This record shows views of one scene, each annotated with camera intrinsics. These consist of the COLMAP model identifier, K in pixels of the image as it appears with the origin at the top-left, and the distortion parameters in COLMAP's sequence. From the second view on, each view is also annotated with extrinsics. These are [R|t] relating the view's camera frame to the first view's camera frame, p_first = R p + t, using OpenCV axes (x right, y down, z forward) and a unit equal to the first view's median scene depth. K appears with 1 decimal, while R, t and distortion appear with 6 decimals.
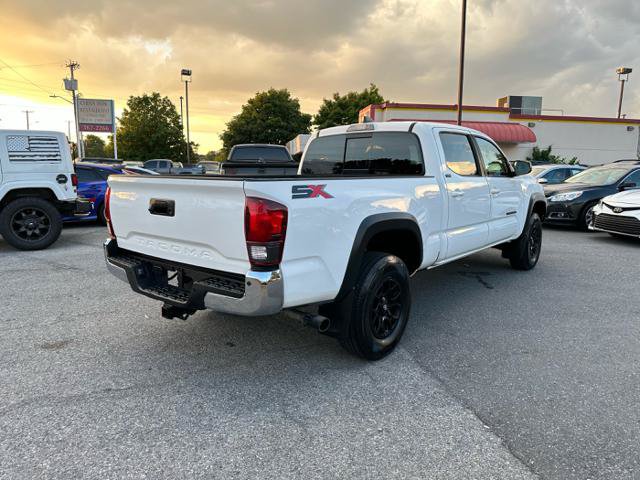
lens RADIAL K [[453.5, 0, 320.0], [0, 453.5, 240.0], [0, 0, 1]] dist [0.041044, -0.065612]
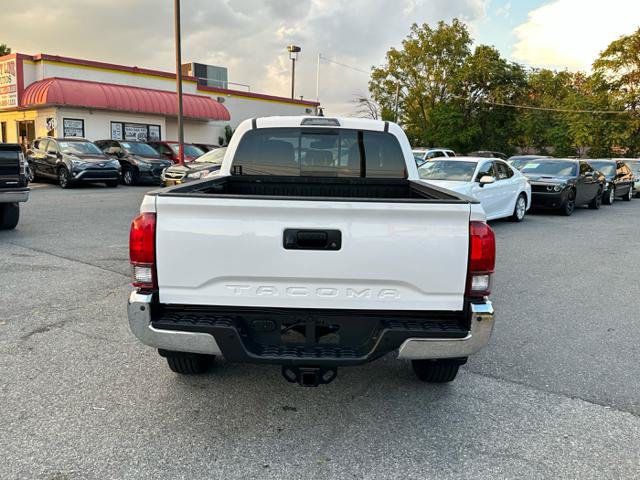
lens RADIAL K [[572.3, 0, 320.0], [0, 572.3, 240.0], [0, 0, 1]] dist [0.079508, -0.174023]
pose [[0.770979, -0.080427, 0.631762, -0.538497], [0.073333, 0.996607, 0.037381, -0.060344], [-0.632625, 0.017509, 0.774260, 0.157566]]
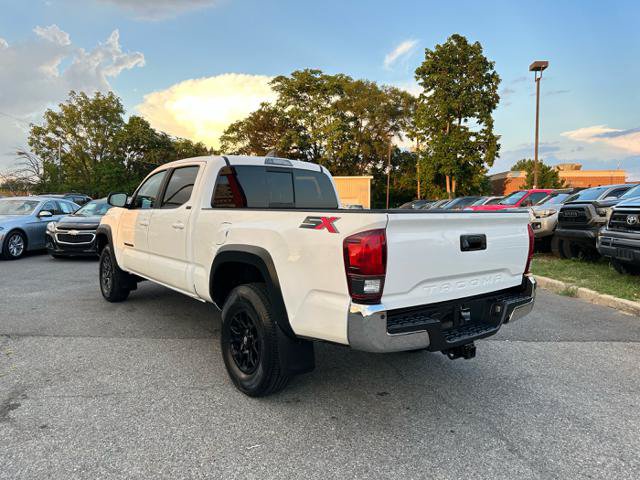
lens RADIAL K [[447.5, 0, 320.0], [0, 447.5, 240.0], [0, 0, 1]] dist [0.067264, -0.097874]
pose [[0.188975, -0.070064, 0.979479, -0.790319], [0.135816, 0.989730, 0.044593, -0.095860], [-0.972544, 0.124602, 0.196550, 0.659376]]
